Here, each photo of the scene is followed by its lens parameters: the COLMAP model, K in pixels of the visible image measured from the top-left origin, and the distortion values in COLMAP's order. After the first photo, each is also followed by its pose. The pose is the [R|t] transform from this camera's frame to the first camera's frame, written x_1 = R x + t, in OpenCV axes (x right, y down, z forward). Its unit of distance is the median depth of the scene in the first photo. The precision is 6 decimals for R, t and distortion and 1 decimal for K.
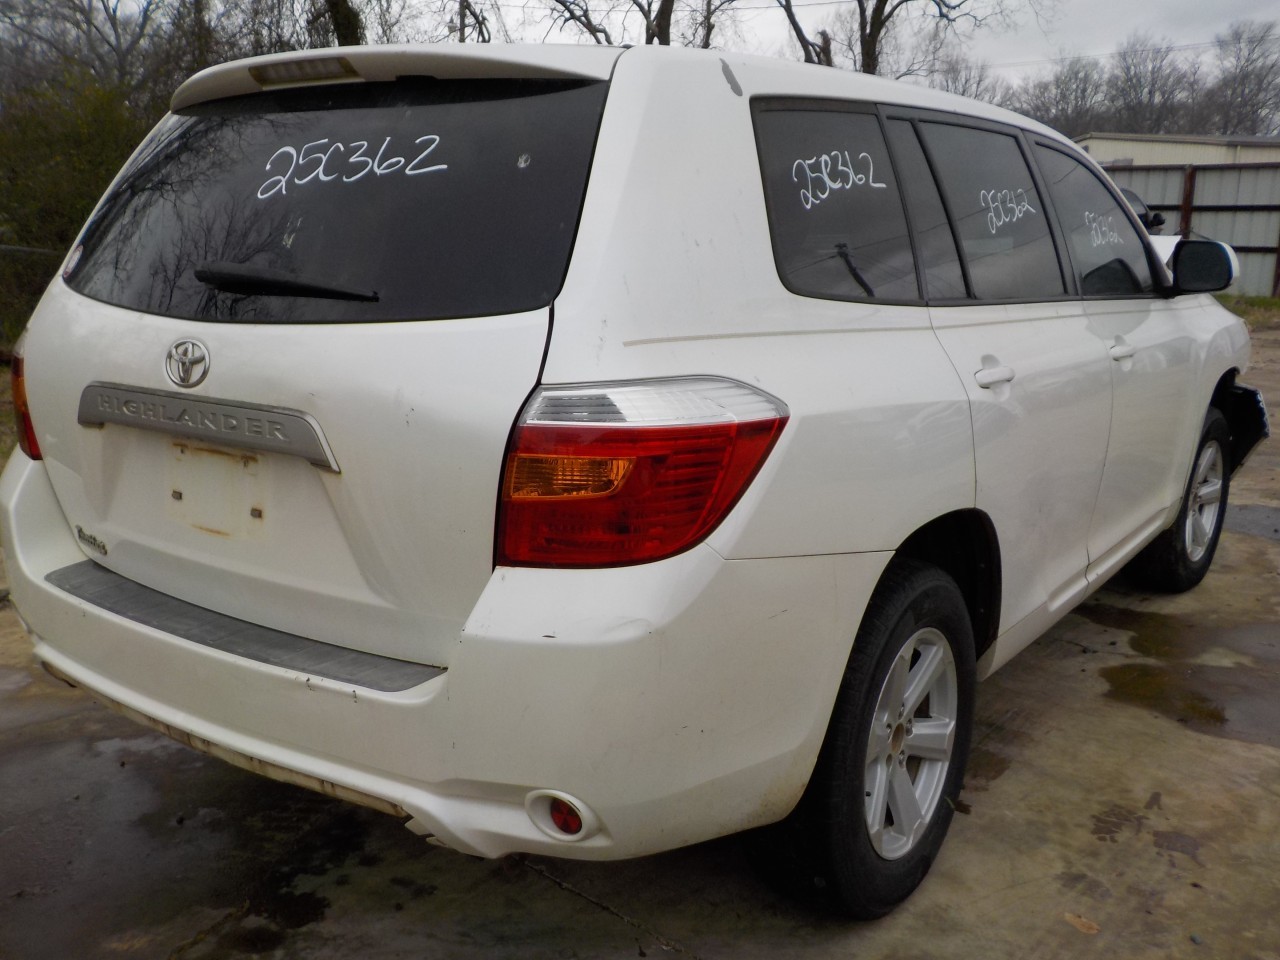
lens RADIAL K [[1122.6, 0, 619.3], [0, 1122.6, 479.5], [0, 0, 1]] dist [0.019755, -0.009970]
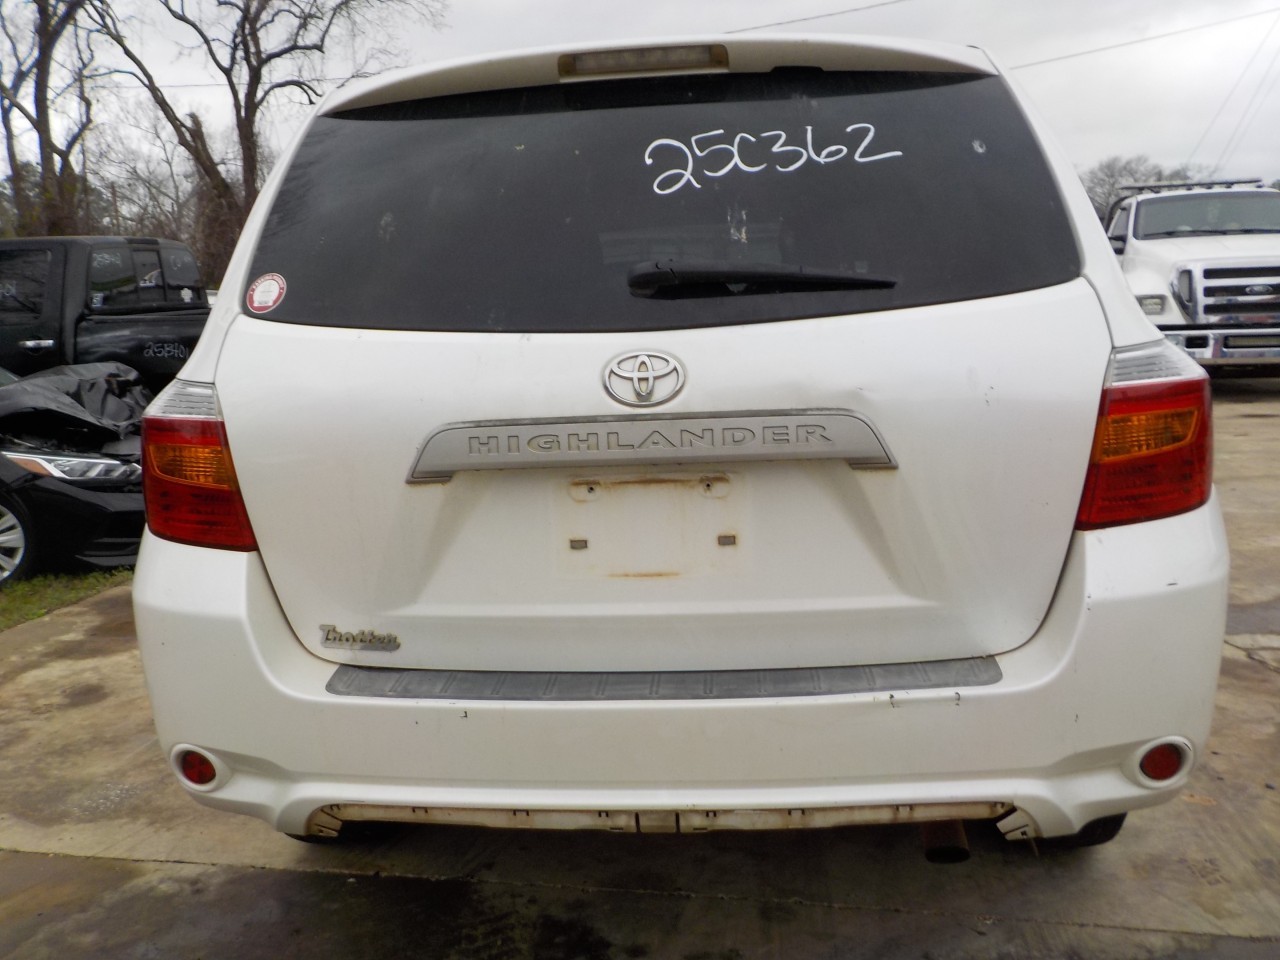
lens RADIAL K [[1122.6, 0, 619.3], [0, 1122.6, 479.5], [0, 0, 1]] dist [0.019755, -0.009970]
pose [[0.868226, -0.124650, 0.480256, -0.828281], [0.157066, 0.987199, -0.027724, -0.006355], [-0.470652, 0.099502, 0.876690, 0.262476]]
